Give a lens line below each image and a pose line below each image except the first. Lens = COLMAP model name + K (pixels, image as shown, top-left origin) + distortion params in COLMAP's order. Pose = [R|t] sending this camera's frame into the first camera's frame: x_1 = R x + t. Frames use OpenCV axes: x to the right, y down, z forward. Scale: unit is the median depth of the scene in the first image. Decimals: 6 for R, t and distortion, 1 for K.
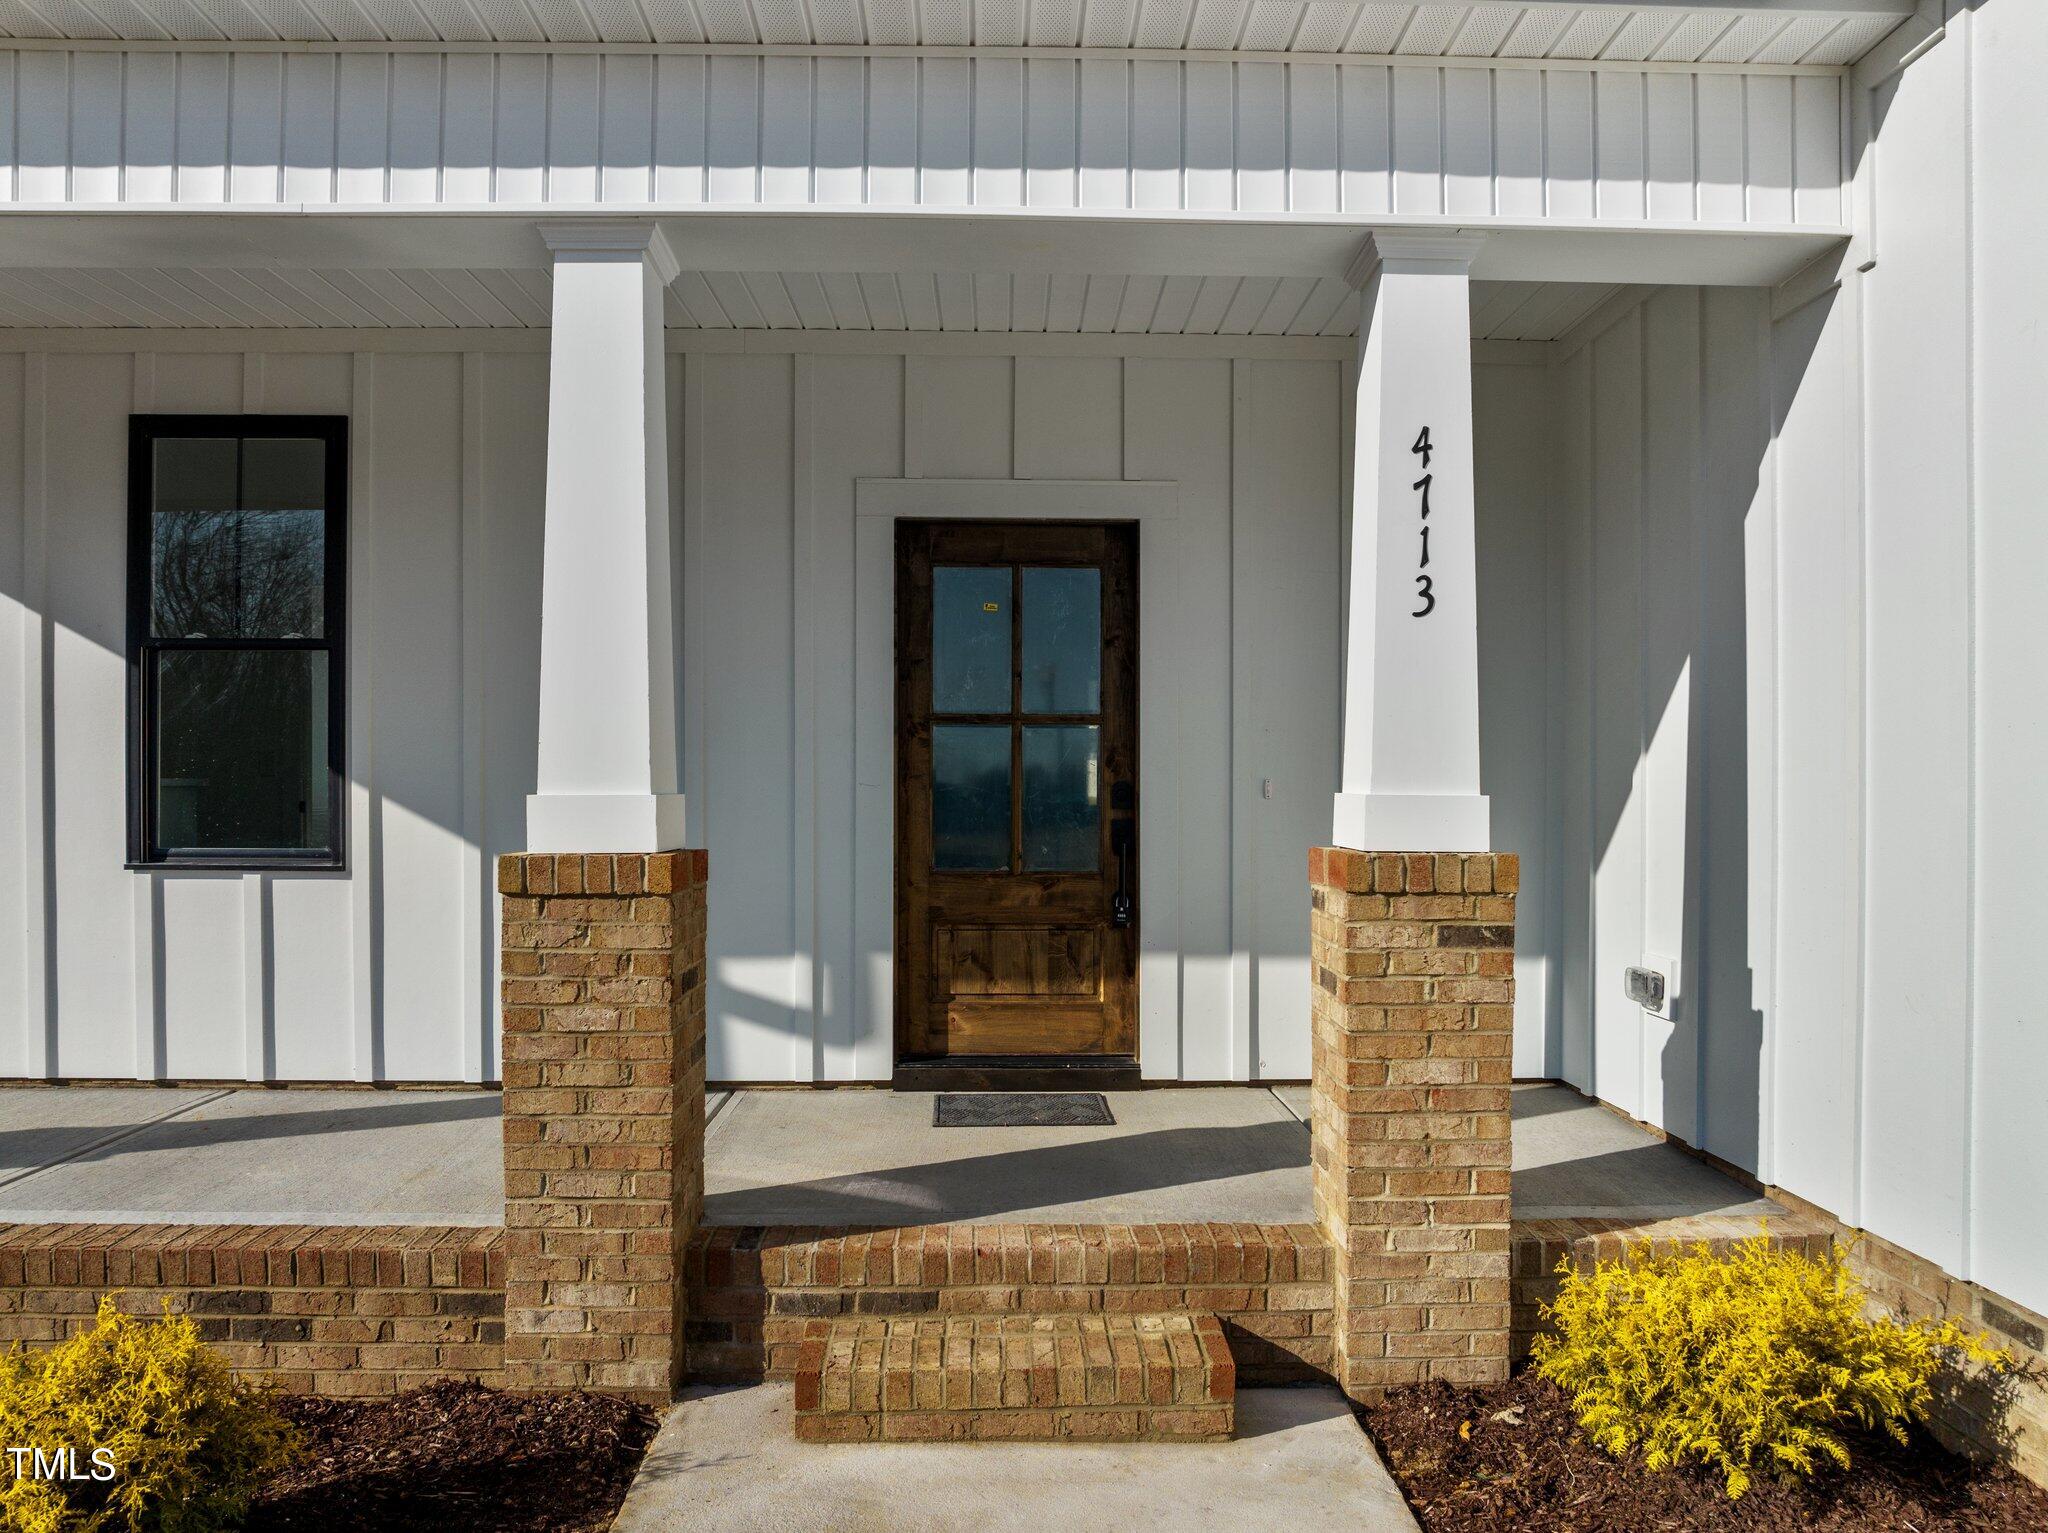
lens RADIAL K [[1458.3, 0, 1031.6], [0, 1458.3, 802.6], [0, 0, 1]] dist [-0.042272, 0.004074]
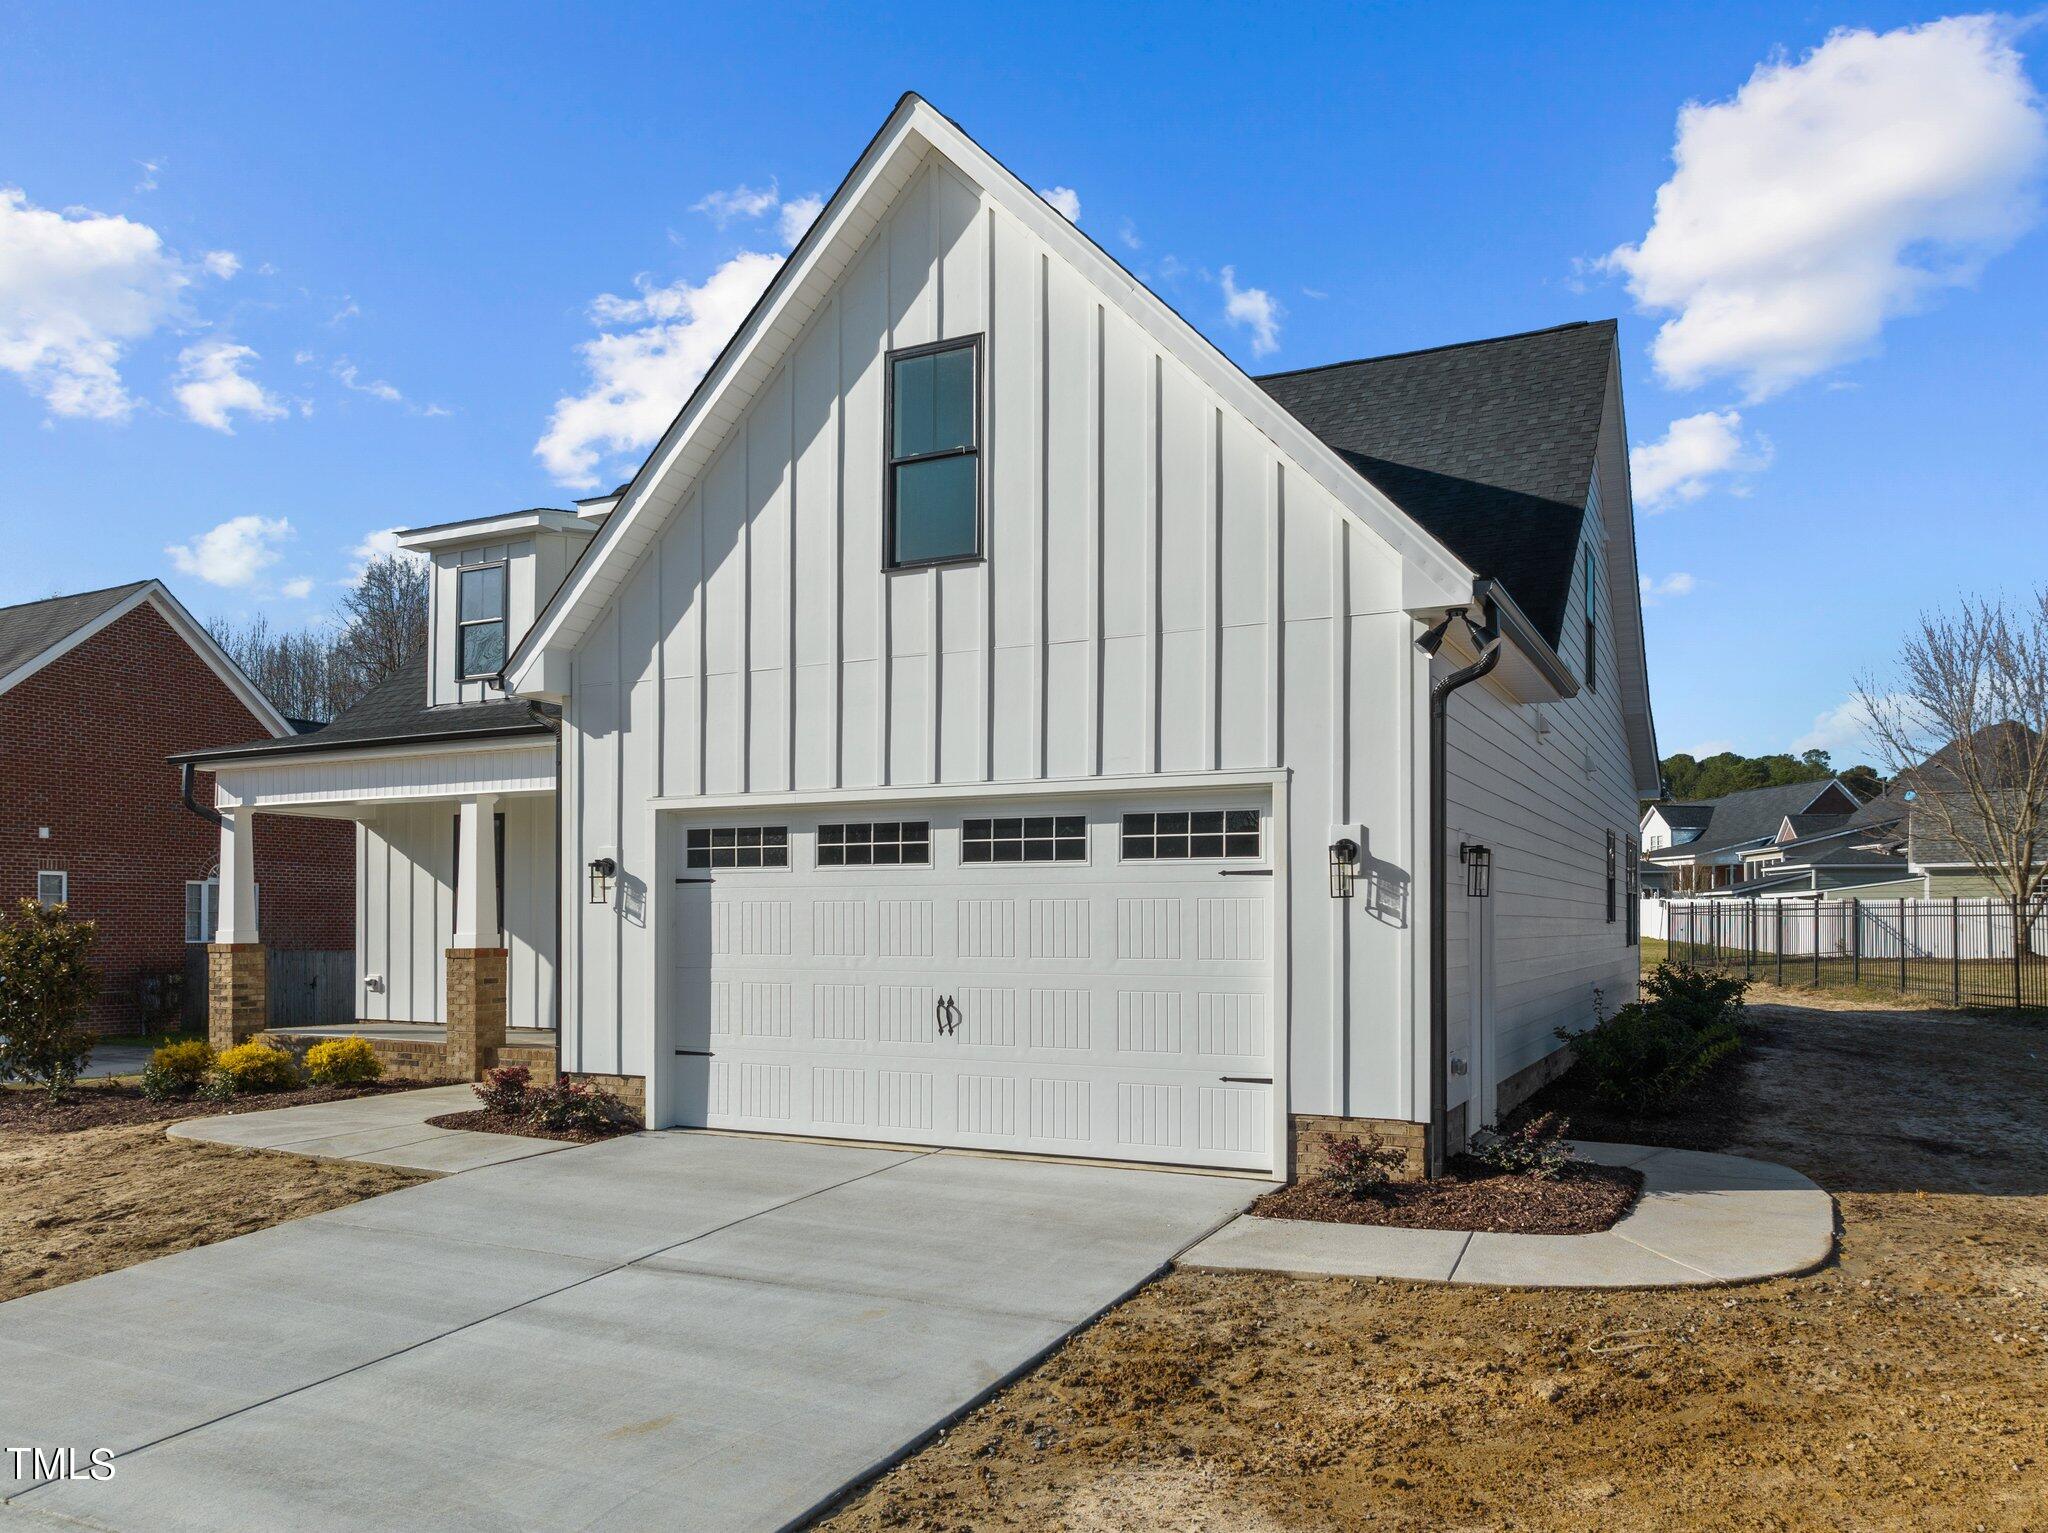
lens RADIAL K [[1449.4, 0, 1038.6], [0, 1449.4, 914.7], [0, 0, 1]] dist [-0.043127, -0.007894]
pose [[0.889297, -0.000922, -0.457330, 2.909748], [-0.009241, 0.999758, -0.019985, 0.005546], [0.457237, 0.021999, 0.889073, -1.827448]]
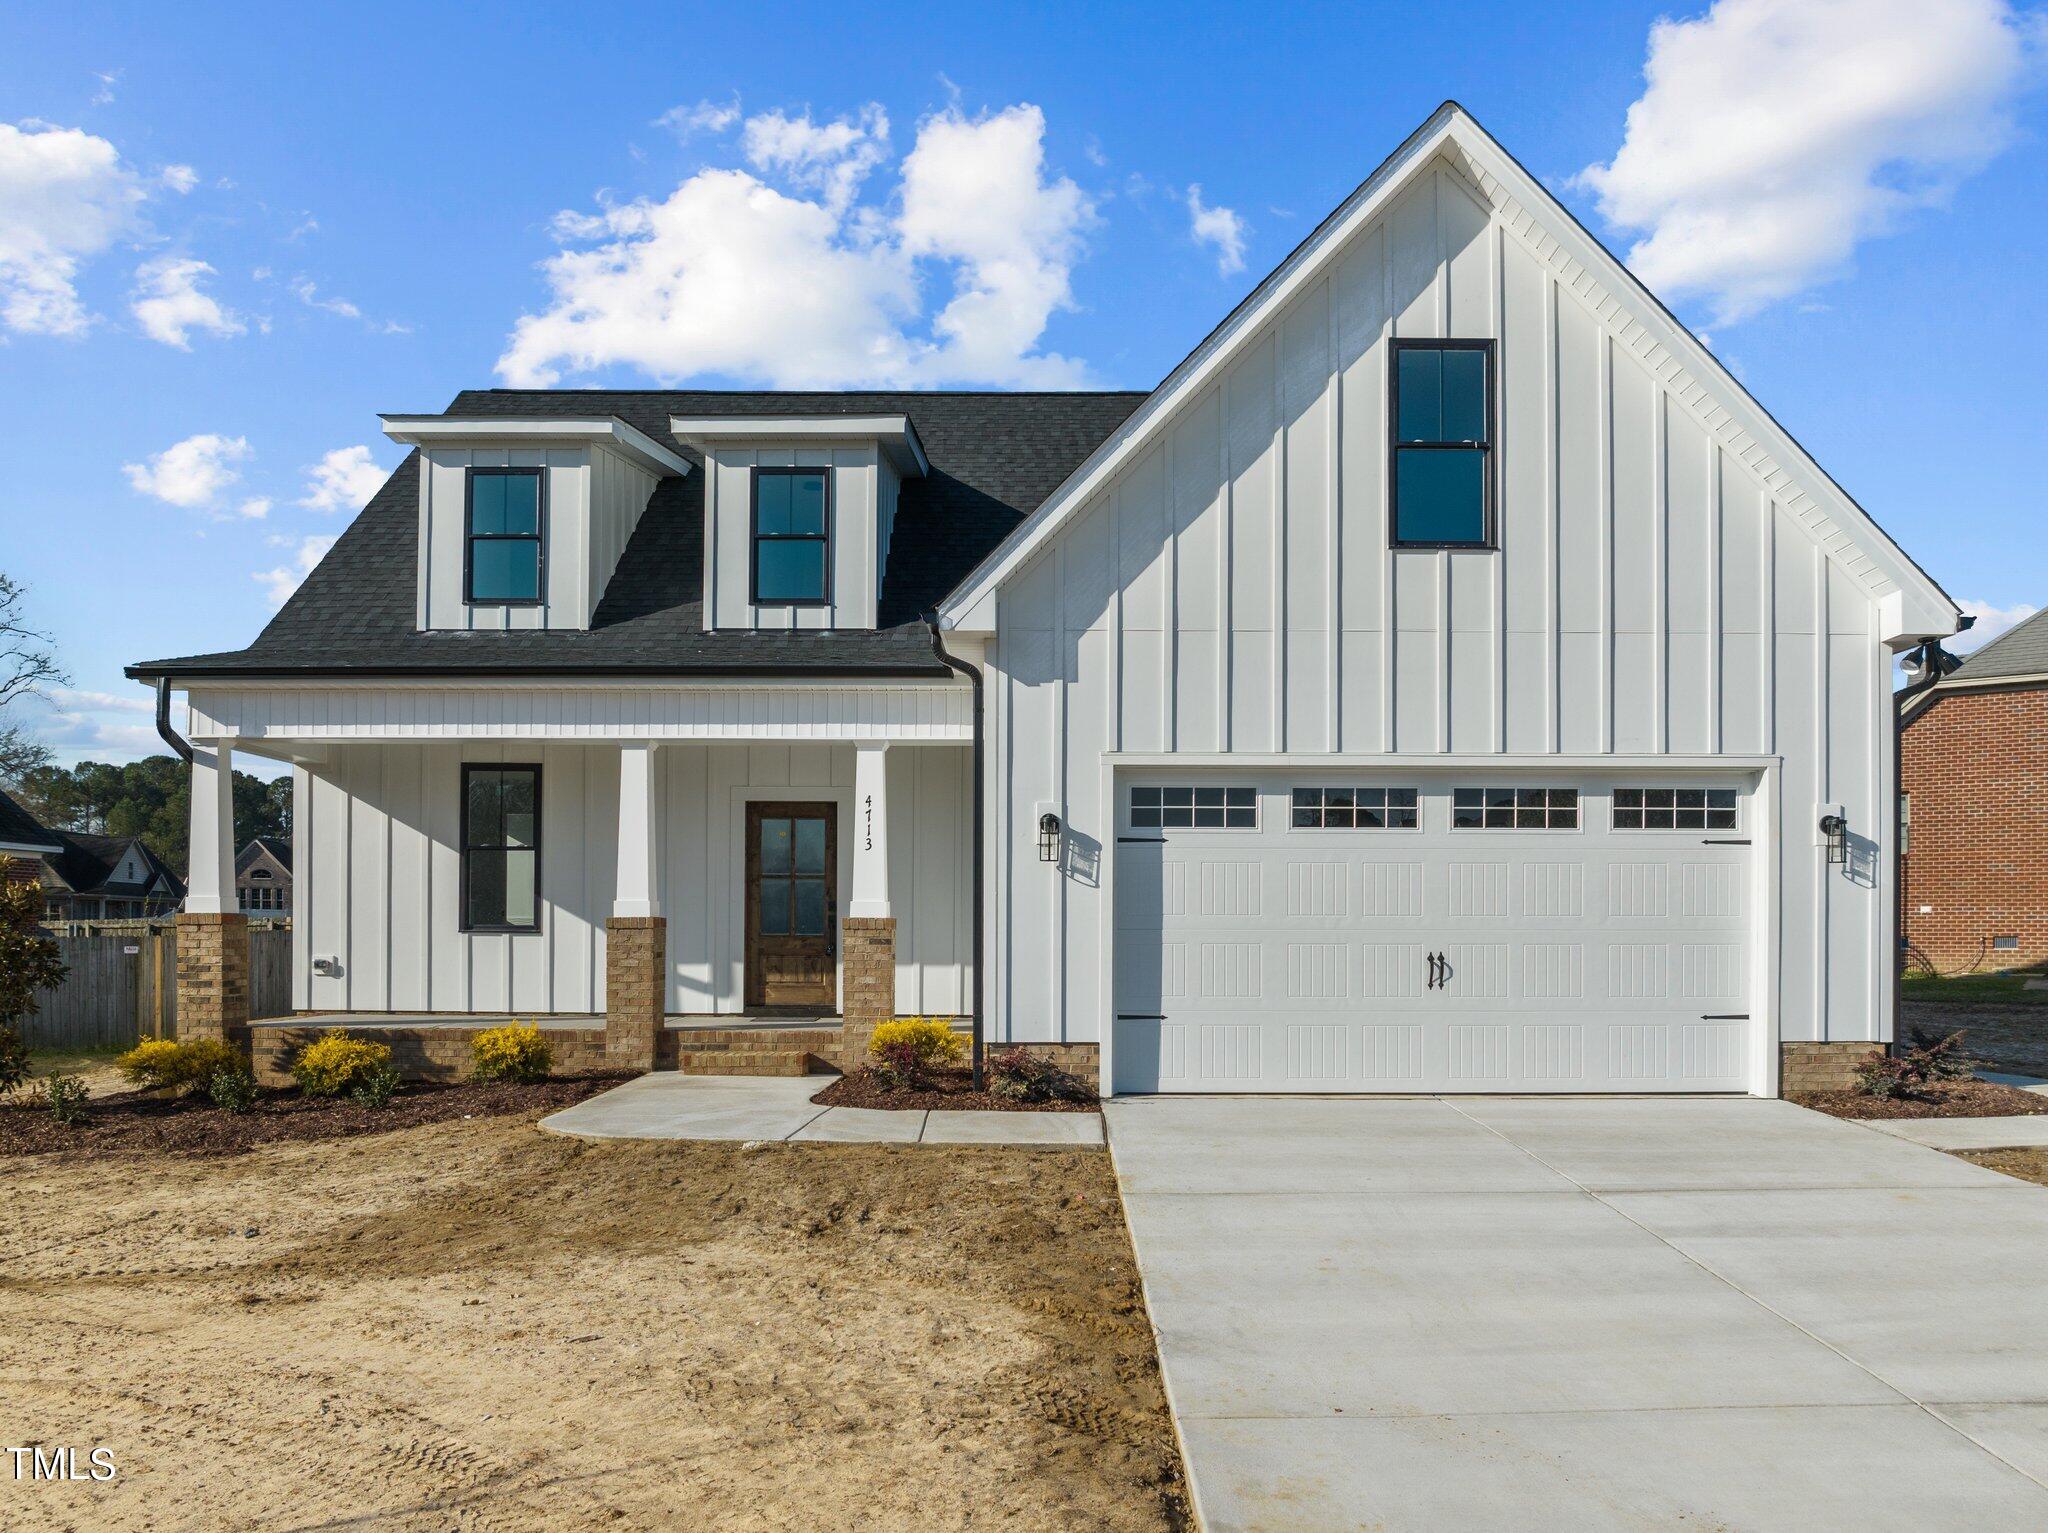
lens RADIAL K [[1484.3, 0, 1024.0], [0, 1484.3, 921.1], [0, 0, 1]] dist [-0.042369, 0.001707]
pose [[0.999360, 0.003313, -0.035615, 0.757601], [-0.003835, 0.999886, -0.014601, 0.090786], [0.035563, 0.014728, 0.999259, -2.492319]]
